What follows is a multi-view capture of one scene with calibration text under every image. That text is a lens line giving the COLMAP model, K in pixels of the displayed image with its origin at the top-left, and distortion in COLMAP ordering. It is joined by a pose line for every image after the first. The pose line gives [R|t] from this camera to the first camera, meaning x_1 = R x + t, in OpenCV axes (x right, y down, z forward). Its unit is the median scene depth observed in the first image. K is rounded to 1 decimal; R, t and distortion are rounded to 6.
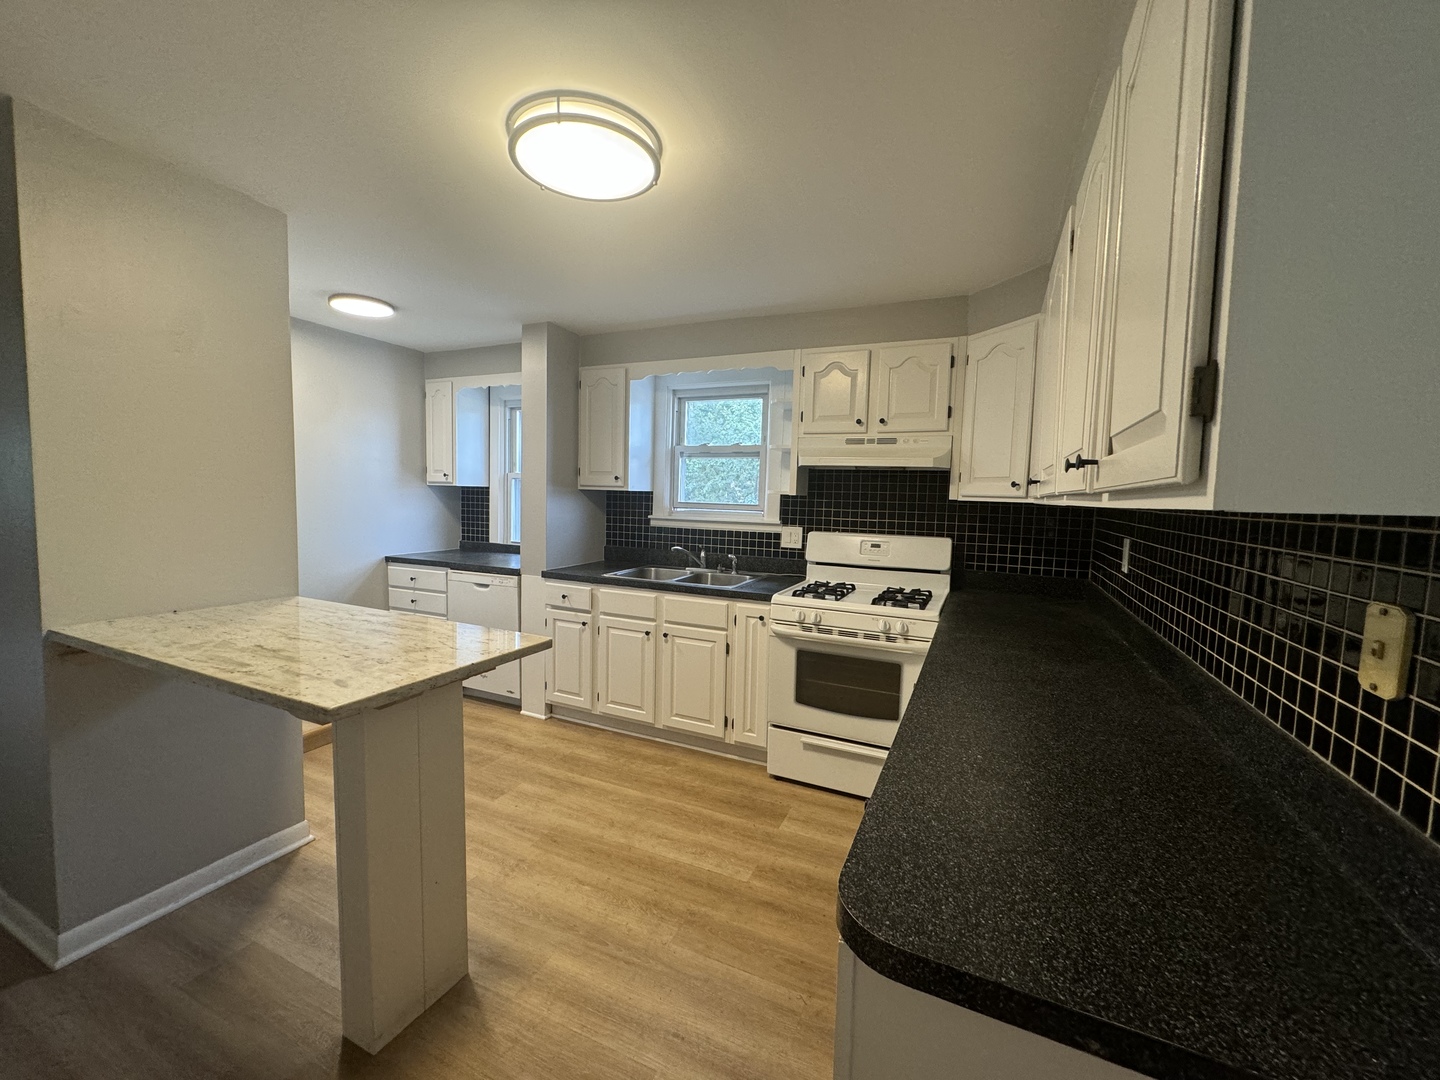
lens RADIAL K [[578.2, 0, 732.3], [0, 578.2, 536.6], [0, 0, 1]] dist [0.001988, 0.000178]
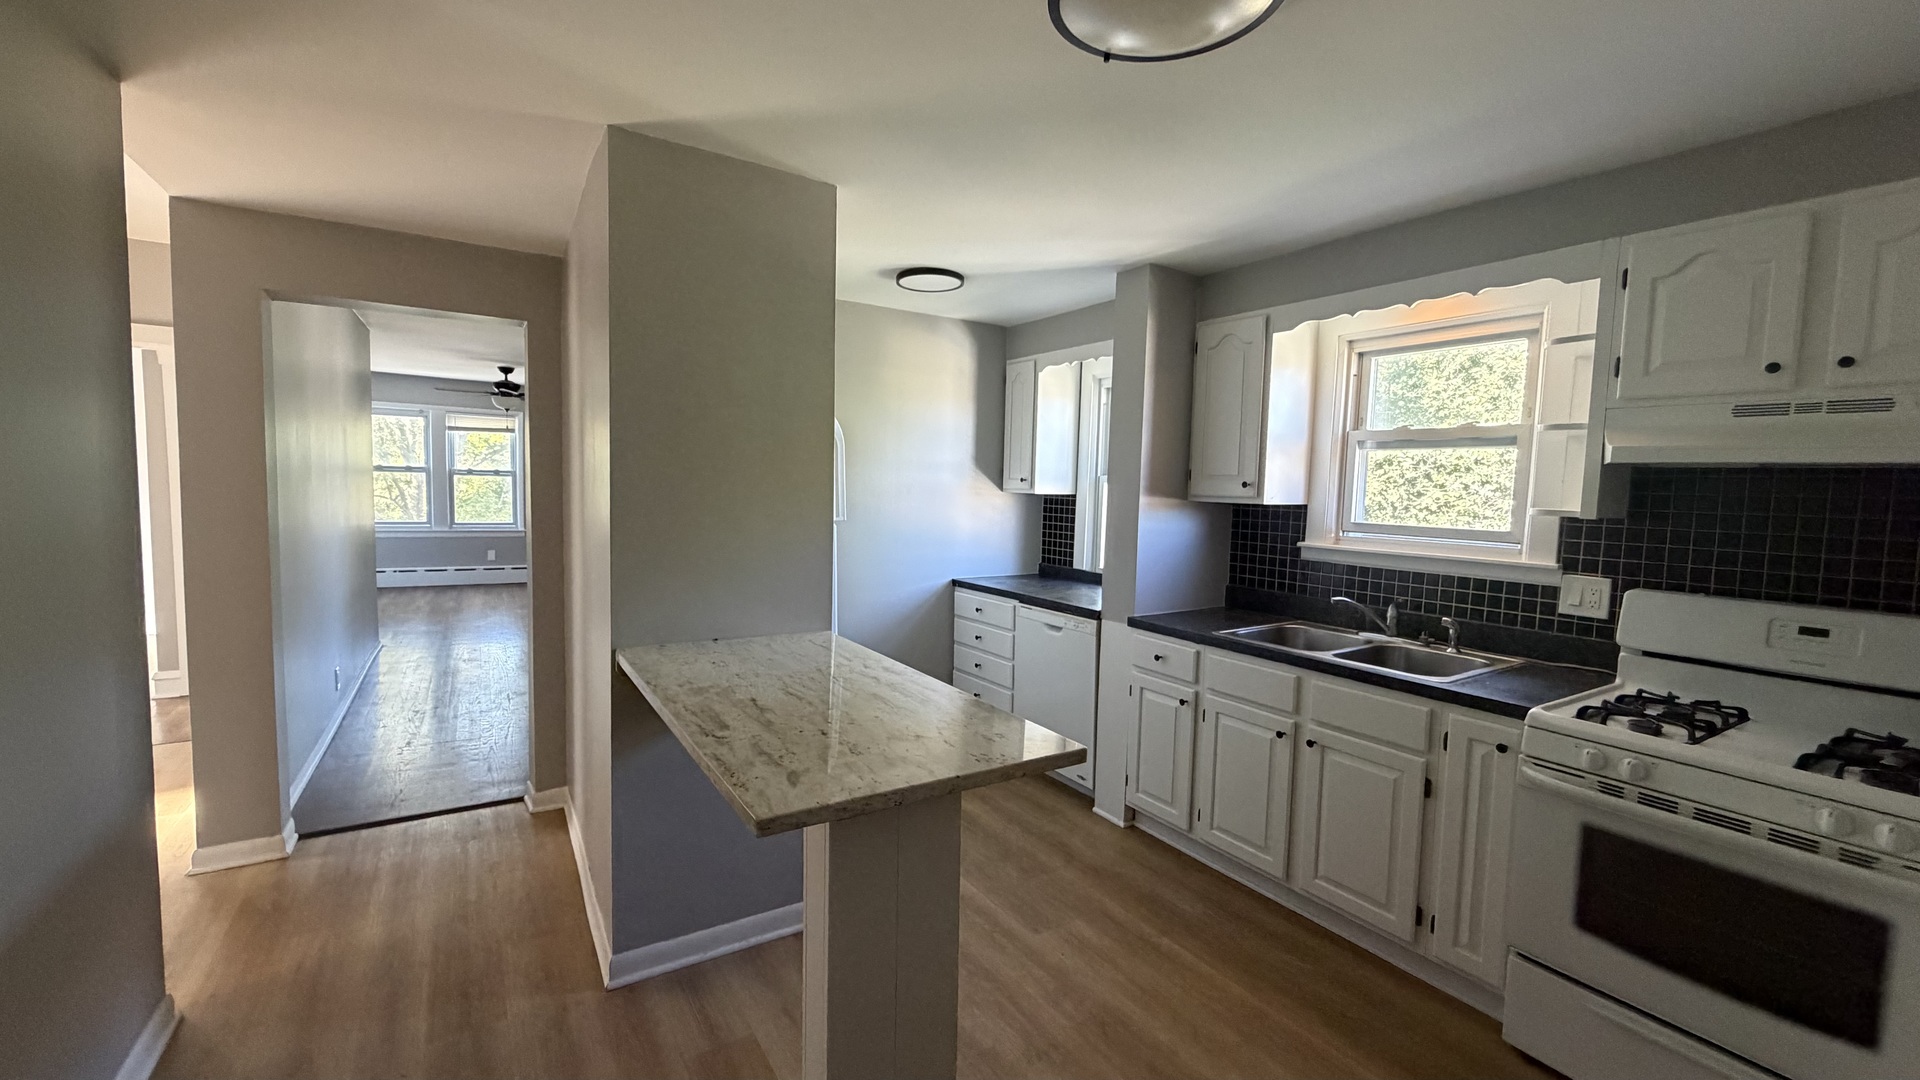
lens RADIAL K [[769.7, 0, 958.1], [0, 769.7, 535.8], [0, 0, 1]] dist [-0.001533, -0.000214]
pose [[0.827423, 0.035105, -0.560481, 0.022805], [-0.045069, 0.998976, -0.003965, -0.026836], [0.559768, 0.028541, 0.828158, 0.104724]]
